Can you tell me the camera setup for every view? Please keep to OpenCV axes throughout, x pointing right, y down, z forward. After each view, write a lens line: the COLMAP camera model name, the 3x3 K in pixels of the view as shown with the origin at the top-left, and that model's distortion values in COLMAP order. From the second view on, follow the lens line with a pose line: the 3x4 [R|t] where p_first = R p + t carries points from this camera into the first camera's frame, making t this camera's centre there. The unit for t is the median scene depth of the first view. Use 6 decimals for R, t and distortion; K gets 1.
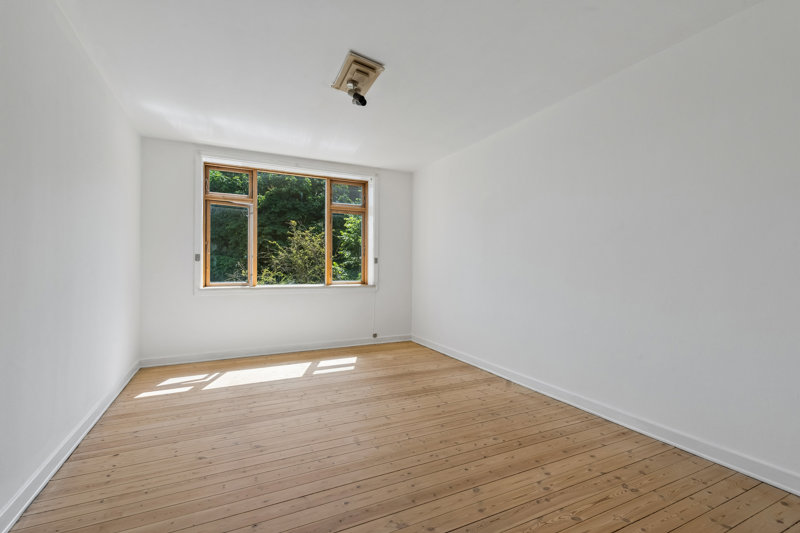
lens RADIAL K [[362.5, 0, 406.5], [0, 362.5, 269.8], [0, 0, 1]] dist [0.003220, -0.000148]
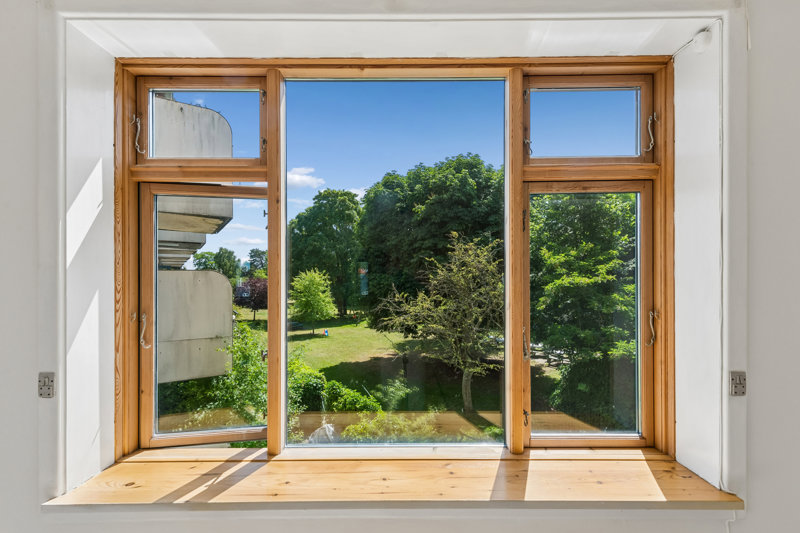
lens RADIAL K [[362.5, 0, 408.0], [0, 362.5, 283.2], [0, 0, 1]] dist [0.003220, -0.000148]
pose [[0.901063, -0.003164, -0.433677, -0.052315], [0.008109, 0.999921, 0.009554, -0.027974], [0.433613, -0.012126, 0.901018, 0.218816]]
